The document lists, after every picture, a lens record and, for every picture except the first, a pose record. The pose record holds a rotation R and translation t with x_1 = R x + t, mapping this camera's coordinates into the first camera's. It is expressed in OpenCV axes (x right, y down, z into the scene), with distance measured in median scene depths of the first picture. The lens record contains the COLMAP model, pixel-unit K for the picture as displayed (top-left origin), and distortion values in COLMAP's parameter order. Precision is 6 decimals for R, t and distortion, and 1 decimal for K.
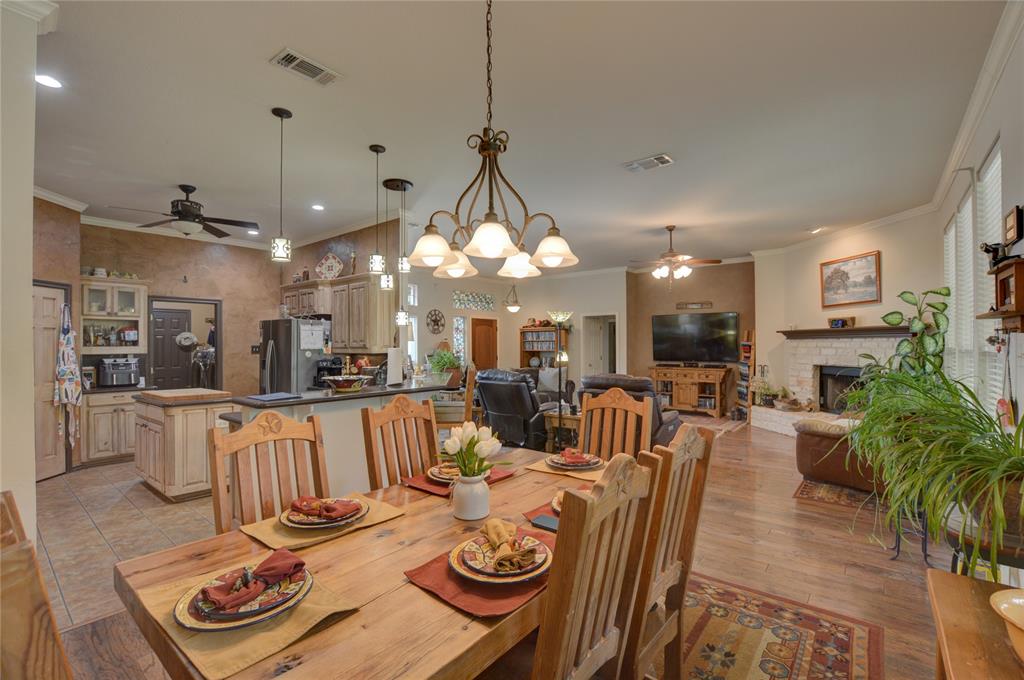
lens RADIAL K [[458.2, 0, 515.8], [0, 458.2, 342.4], [0, 0, 1]] dist [-0.027850, 0.000844]
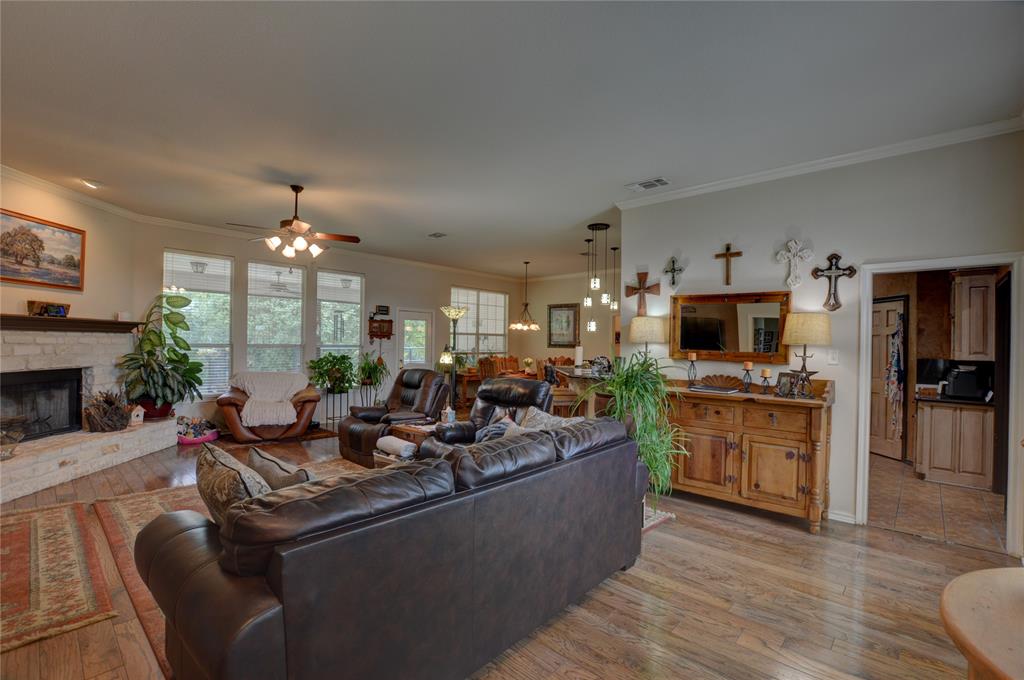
lens RADIAL K [[458.2, 0, 515.8], [0, 458.2, 342.4], [0, 0, 1]] dist [-0.027850, 0.000844]
pose [[-0.998264, -0.010148, 0.058019, -0.074538], [-0.010567, 0.999920, -0.006922, 0.006668], [-0.057945, -0.007524, -0.998291, 1.848978]]
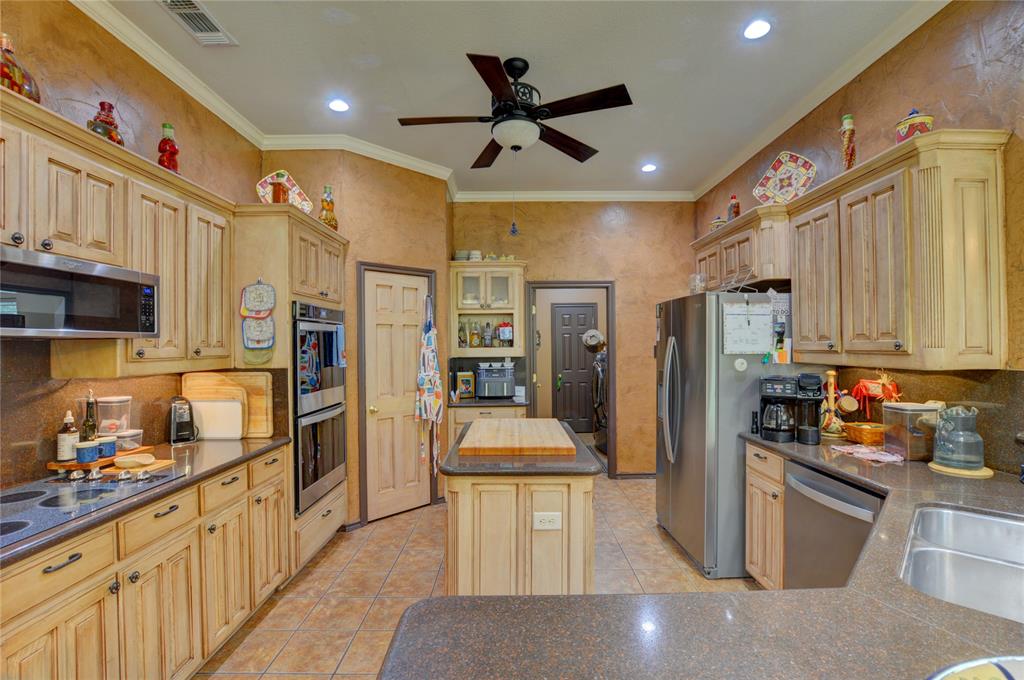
lens RADIAL K [[458.2, 0, 515.8], [0, 458.2, 342.4], [0, 0, 1]] dist [-0.027850, 0.000844]
pose [[0.634939, -0.004824, -0.772547, -0.229508], [0.008112, 0.999967, 0.000423, 0.000370], [0.772520, -0.006536, 0.634957, 0.499778]]
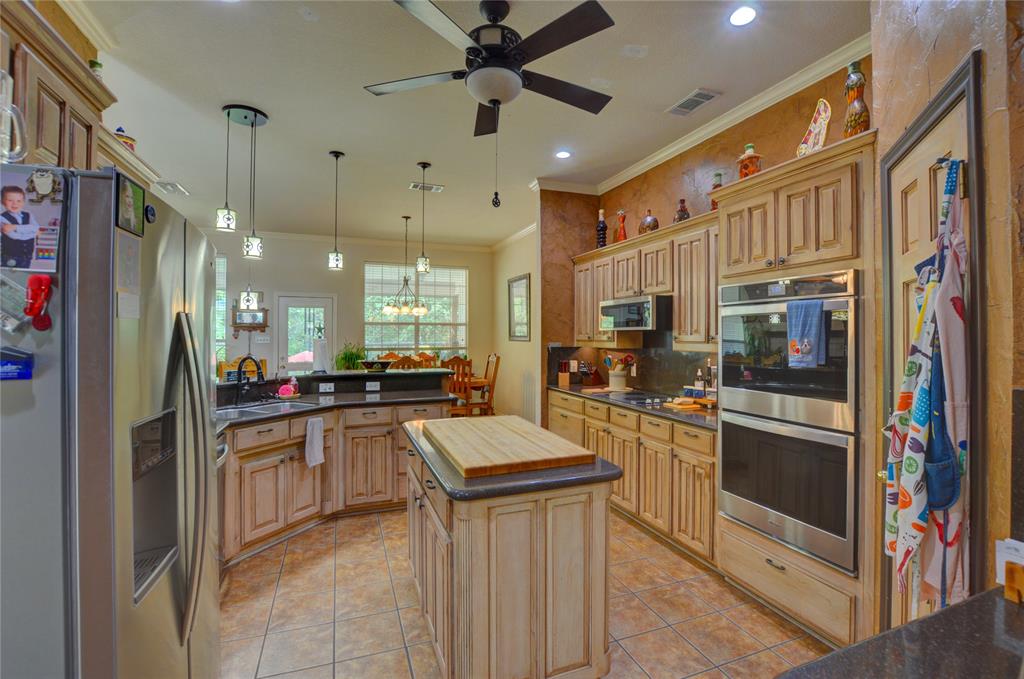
lens RADIAL K [[458.2, 0, 515.8], [0, 458.2, 341.9], [0, 0, 1]] dist [-0.027850, 0.000844]
pose [[-0.866641, -0.002251, 0.498926, -0.777167], [0.003919, 0.999928, 0.011319, 0.005170], [-0.498916, 0.011765, -0.866570, 1.097926]]
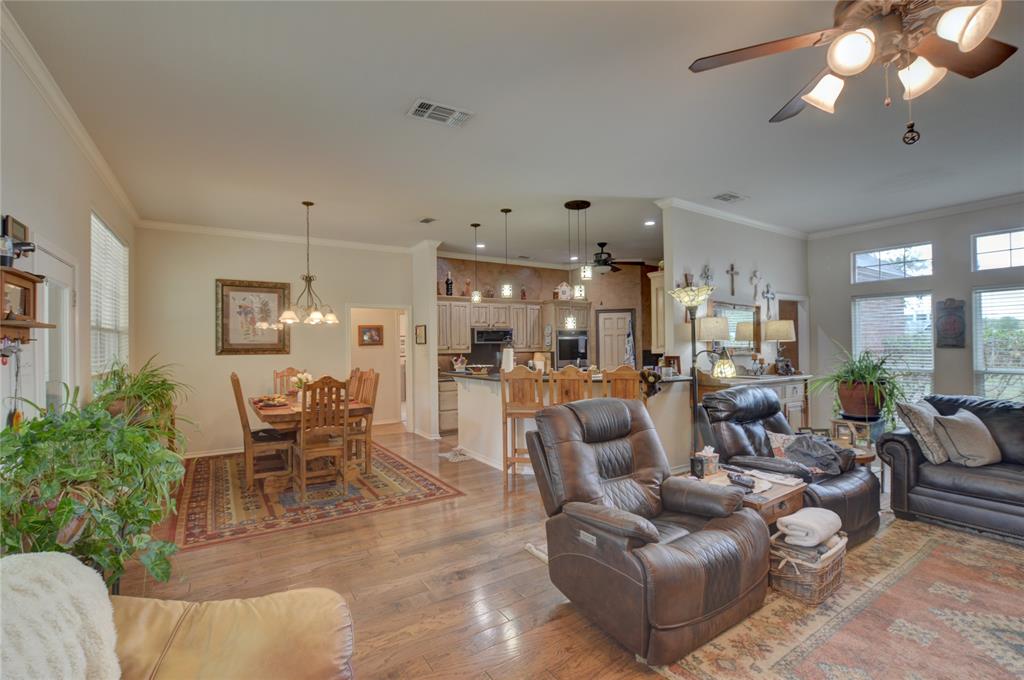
lens RADIAL K [[458.2, 0, 515.8], [0, 458.2, 342.4], [0, 0, 1]] dist [-0.027850, 0.000844]
pose [[-0.308518, 0.001915, -0.951217, 0.683614], [0.015001, 0.999883, -0.002852, -0.002033], [0.951100, -0.015149, -0.308511, 0.940044]]
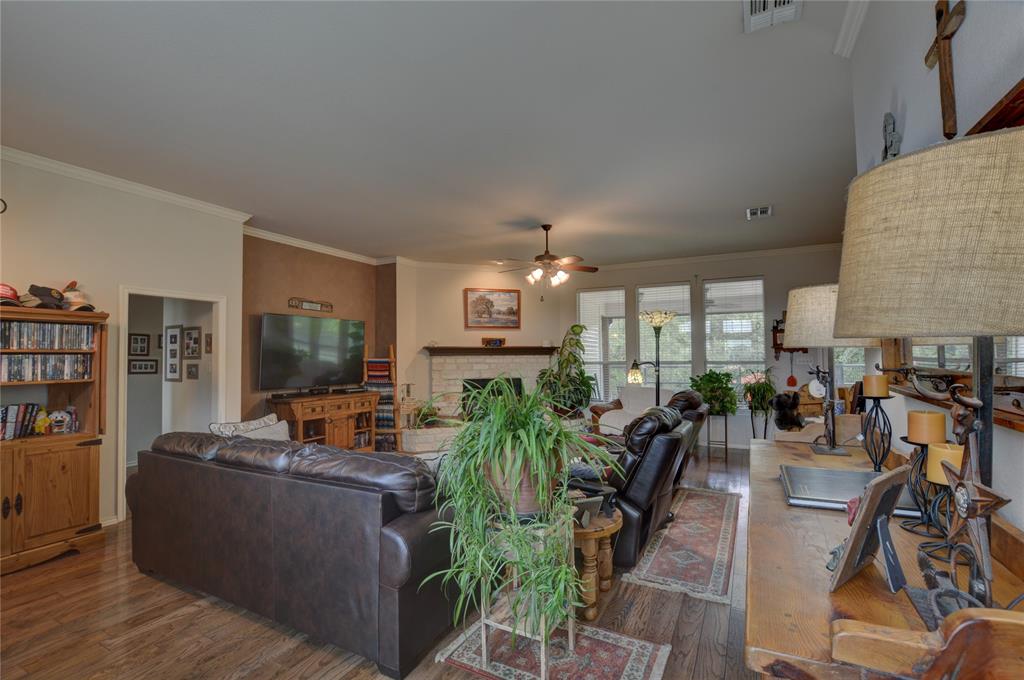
lens RADIAL K [[458.2, 0, 515.8], [0, 458.2, 342.4], [0, 0, 1]] dist [-0.027850, 0.000844]
pose [[-0.206289, 0.040849, 0.977638, -0.537631], [0.004928, 0.999159, -0.040709, 0.007414], [-0.978479, -0.003580, -0.206317, 1.324462]]
